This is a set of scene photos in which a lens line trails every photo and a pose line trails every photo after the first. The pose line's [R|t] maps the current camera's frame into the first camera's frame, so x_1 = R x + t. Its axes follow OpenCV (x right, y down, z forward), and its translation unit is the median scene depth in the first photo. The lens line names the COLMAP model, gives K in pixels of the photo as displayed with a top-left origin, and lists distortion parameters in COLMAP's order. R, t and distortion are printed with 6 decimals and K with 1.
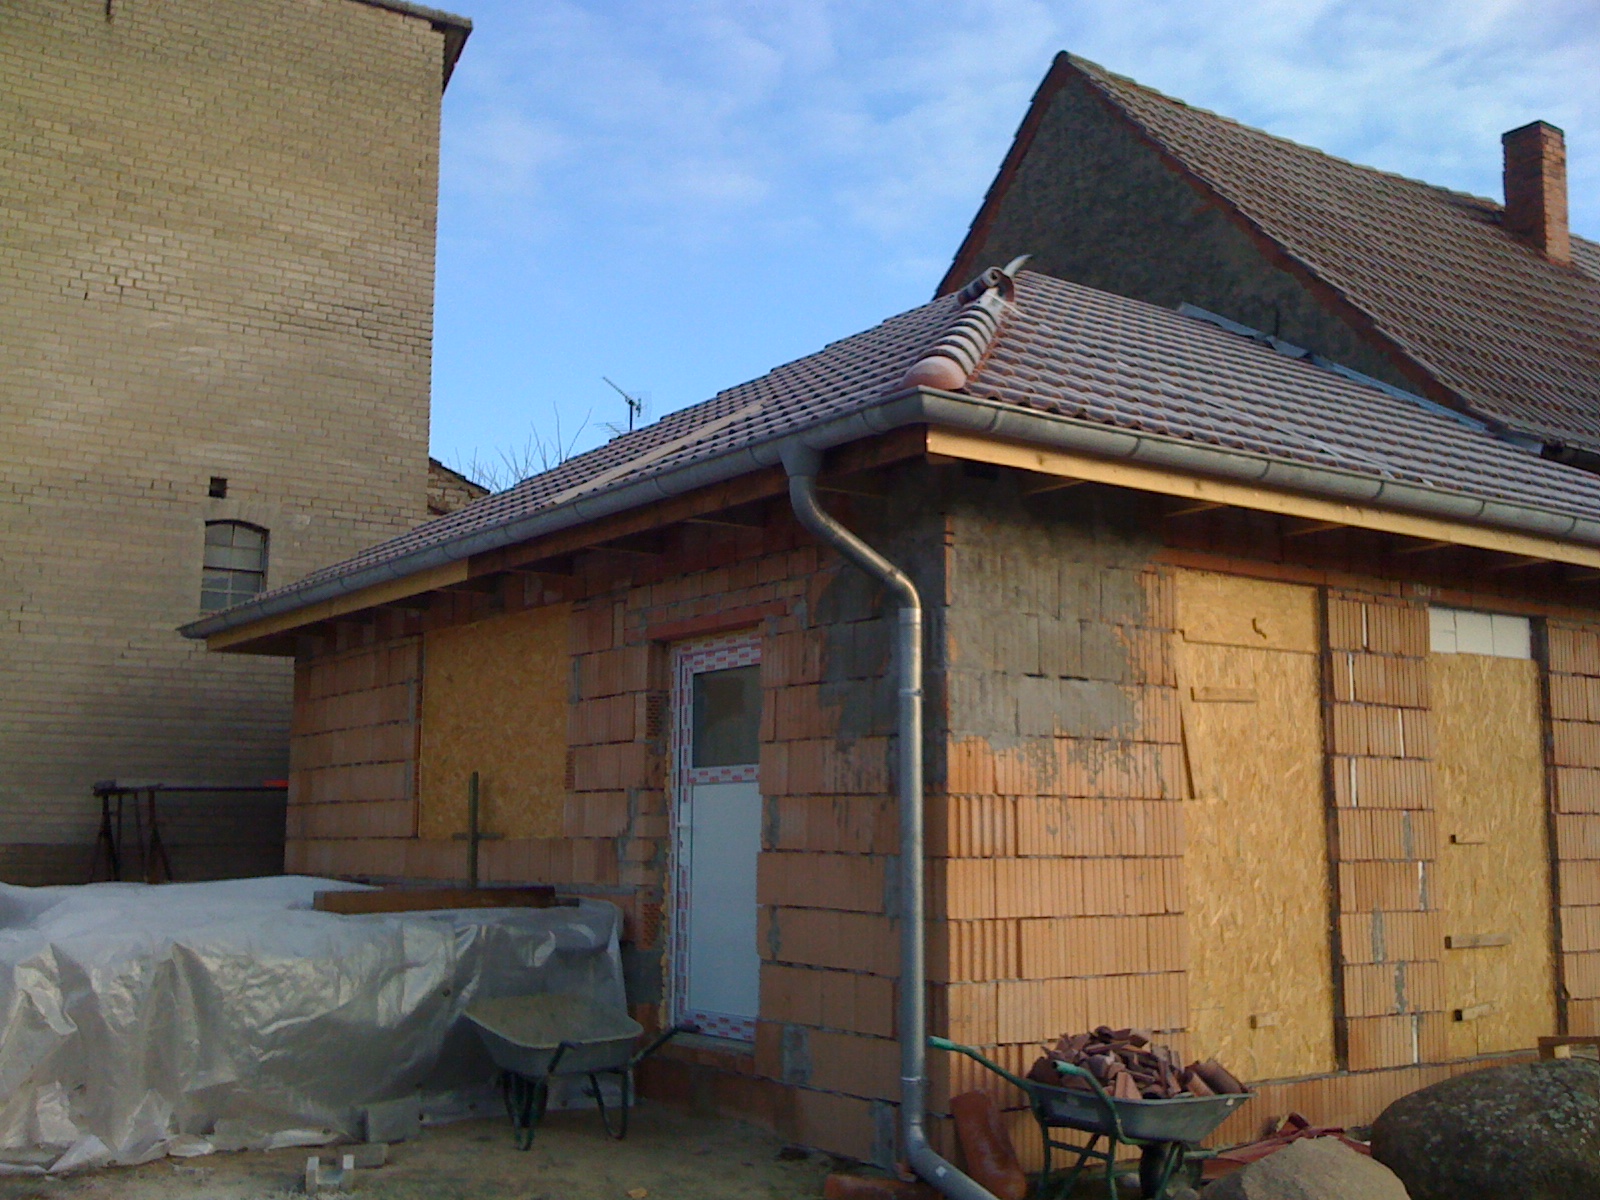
lens RADIAL K [[1728.2, 0, 800.0], [0, 1728.2, 600.0], [0, 0, 1]] dist [0.059533, -0.012726]
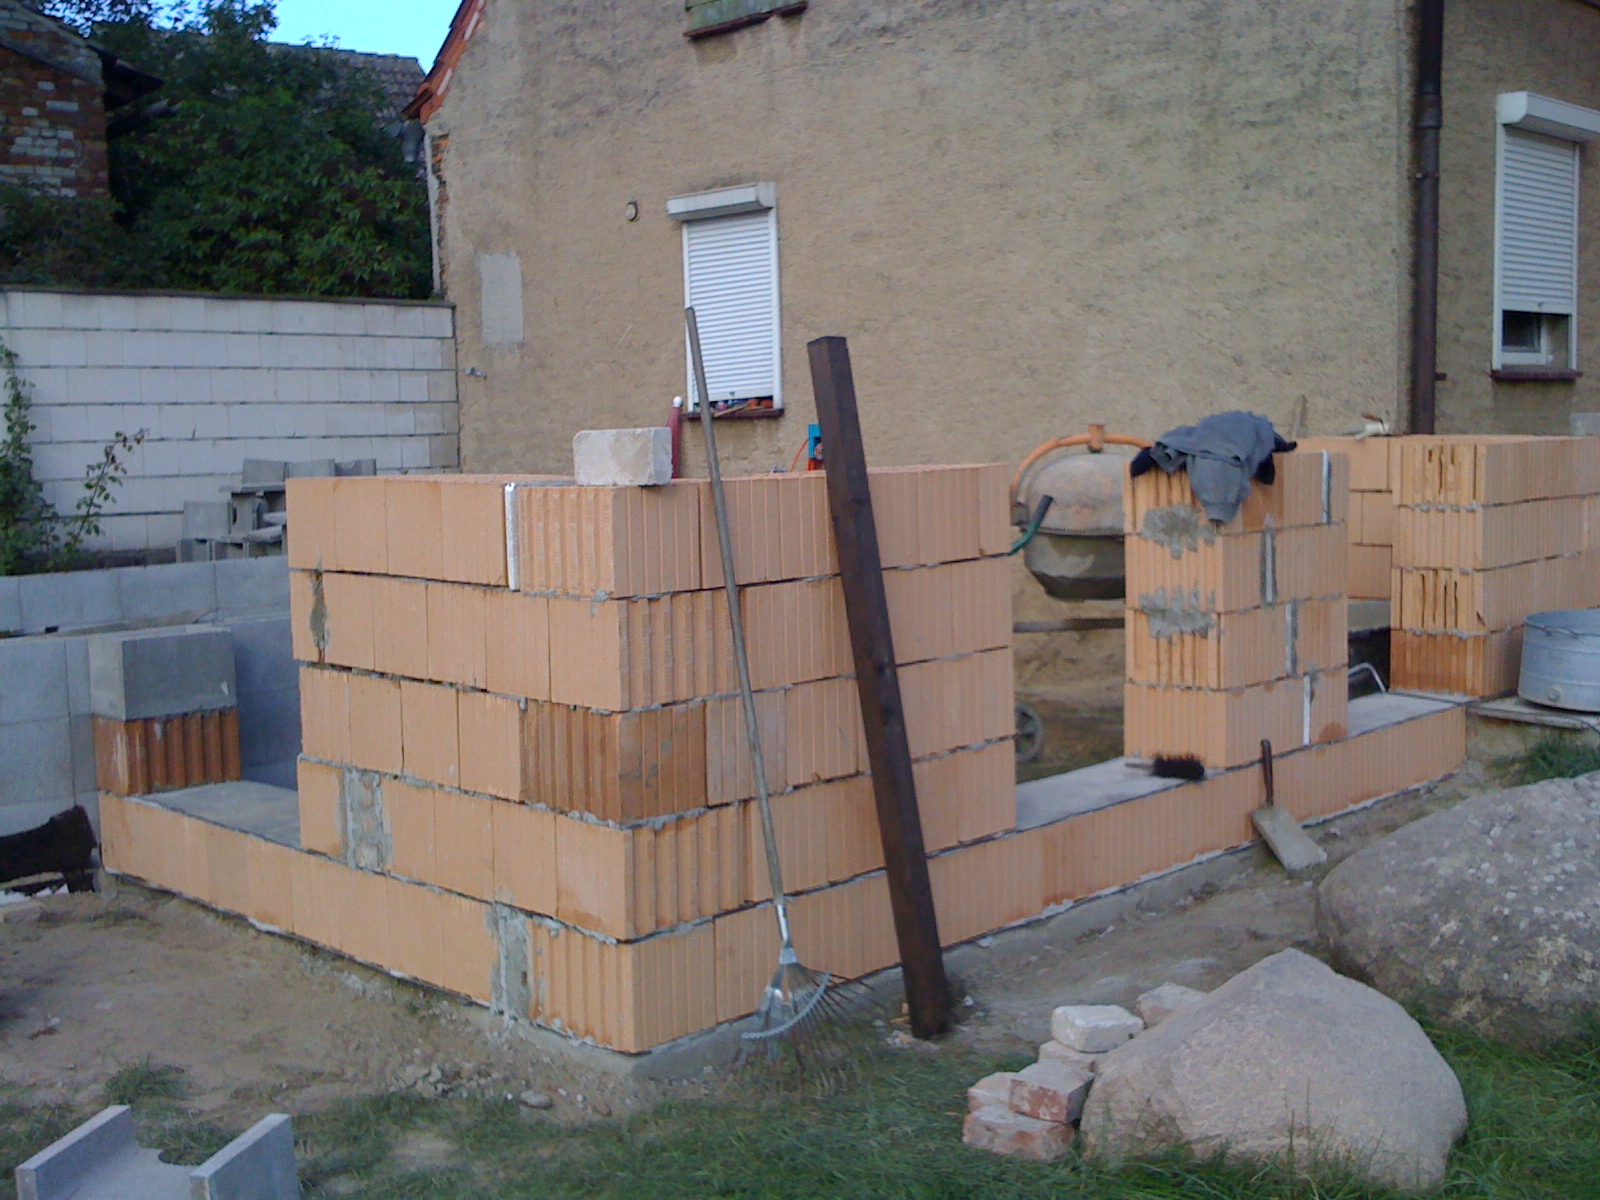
lens RADIAL K [[1707.5, 0, 800.0], [0, 1707.5, 600.0], [0, 0, 1]] dist [0.003615, -0.246851]
pose [[0.984616, -0.045991, 0.168573, 0.046547], [0.005081, 0.971869, 0.235469, 0.053343], [-0.174661, -0.230990, 0.957151, 0.423804]]
